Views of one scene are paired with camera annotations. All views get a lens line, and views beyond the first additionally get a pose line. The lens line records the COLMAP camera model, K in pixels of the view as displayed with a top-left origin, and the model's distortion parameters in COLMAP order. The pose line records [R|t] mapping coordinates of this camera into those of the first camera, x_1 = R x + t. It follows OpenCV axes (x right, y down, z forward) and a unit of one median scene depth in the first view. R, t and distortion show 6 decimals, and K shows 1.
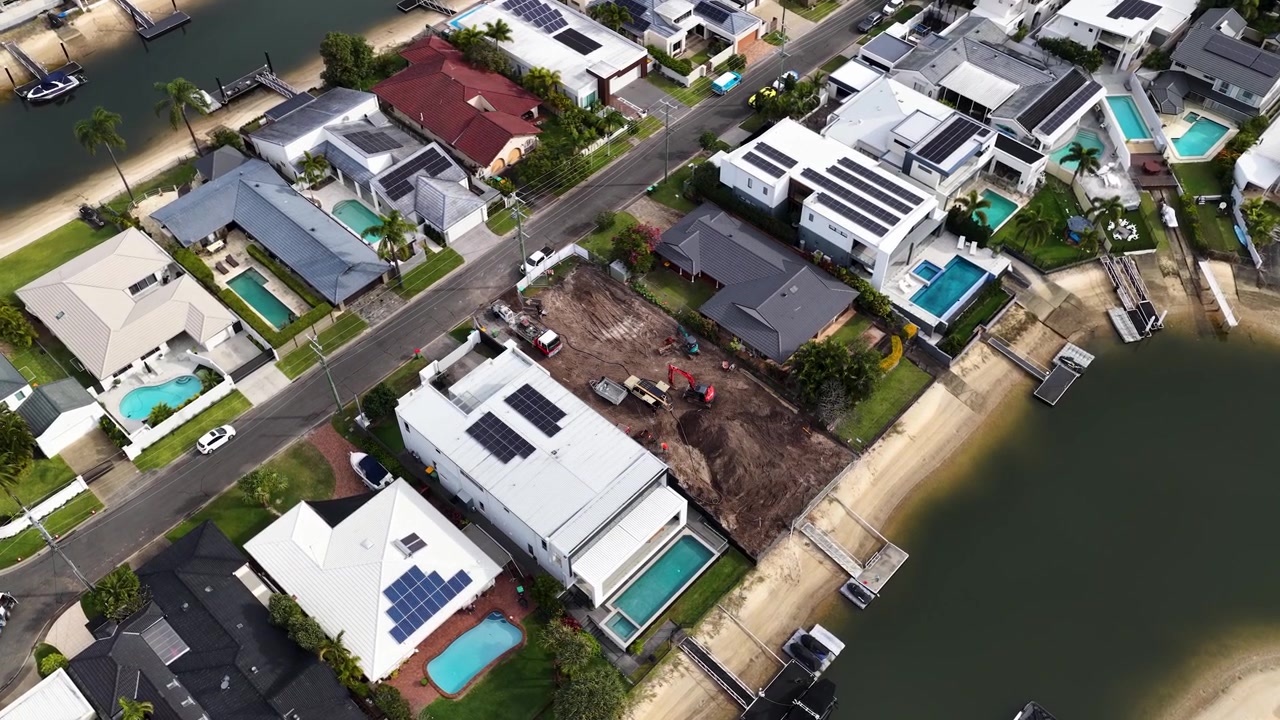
lens RADIAL K [[1086.6, 0, 644.7], [0, 1086.6, 363.6], [0, 0, 1]] dist [-0.000239, -0.004577]
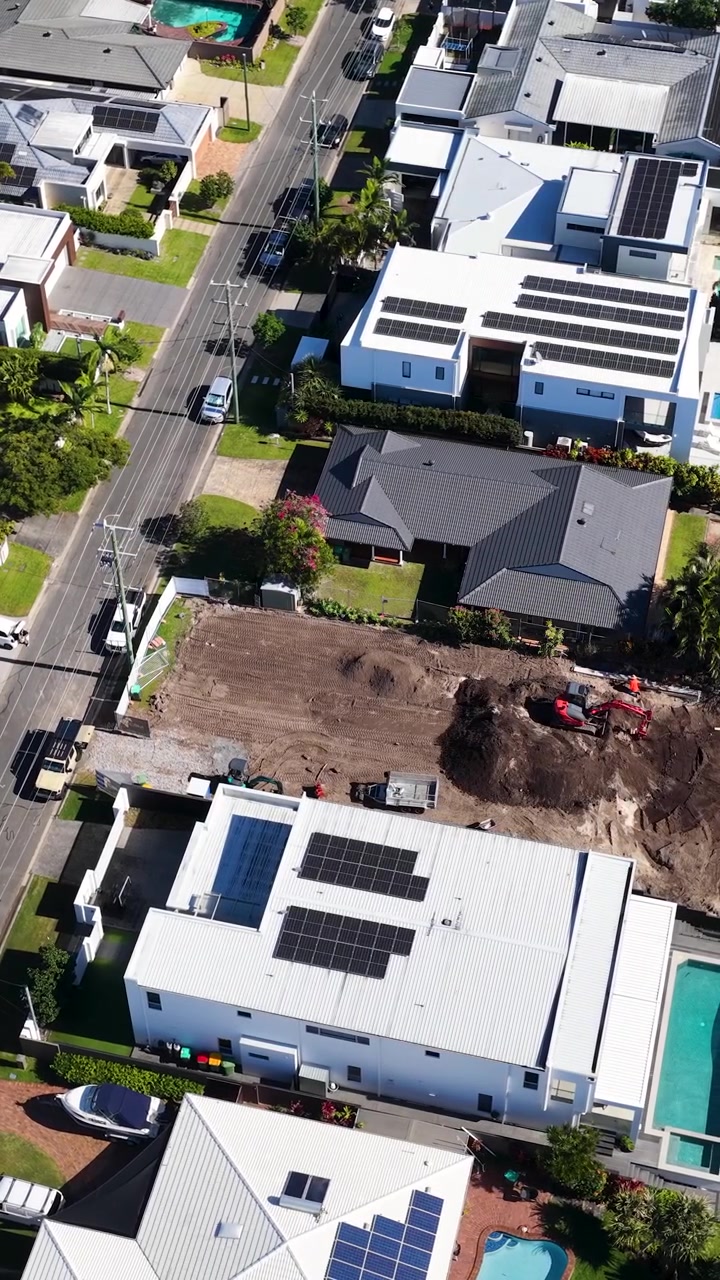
lens RADIAL K [[1919.9, 0, 379.5], [0, 1919.9, 637.8], [0, 0, 1]] dist [0.020109, -0.133314]
pose [[0.871150, -0.368872, 0.324085, -0.293536], [0.378362, 0.924967, 0.035747, -0.077146], [-0.312954, 0.091481, 0.945353, 0.065295]]
